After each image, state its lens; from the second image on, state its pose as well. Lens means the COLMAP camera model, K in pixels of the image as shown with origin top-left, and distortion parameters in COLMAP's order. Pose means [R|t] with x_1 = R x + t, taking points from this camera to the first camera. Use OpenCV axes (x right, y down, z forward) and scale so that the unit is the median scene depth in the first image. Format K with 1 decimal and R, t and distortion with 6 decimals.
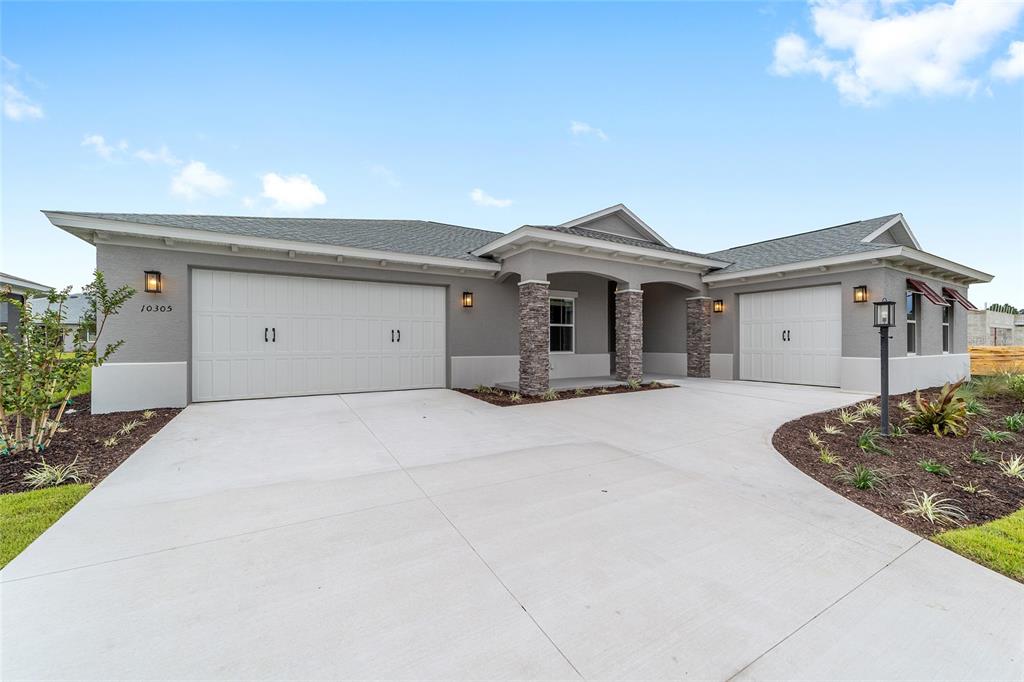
lens RADIAL K [[392.1, 0, 512.1], [0, 392.1, 341.8], [0, 0, 1]] dist [-0.005242, 0.002736]
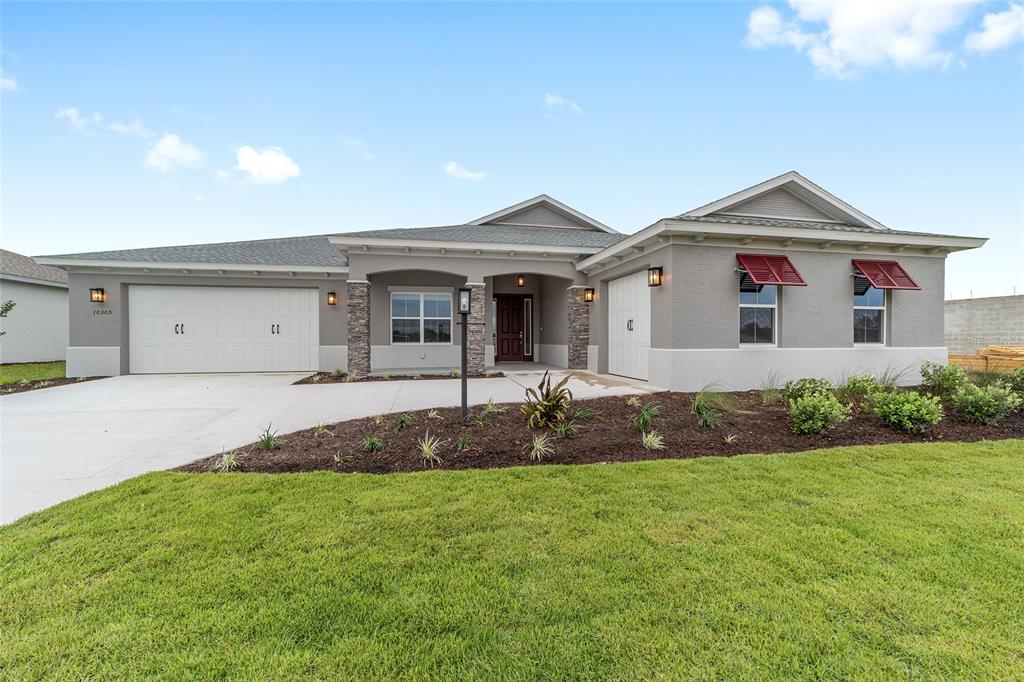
lens RADIAL K [[392.1, 0, 506.4], [0, 392.1, 340.9], [0, 0, 1]] dist [-0.005242, 0.002736]
pose [[0.940625, 0.002118, -0.339440, 0.662588], [0.001544, 0.999944, 0.010517, 0.009350], [0.339443, -0.010417, 0.940569, 0.040925]]
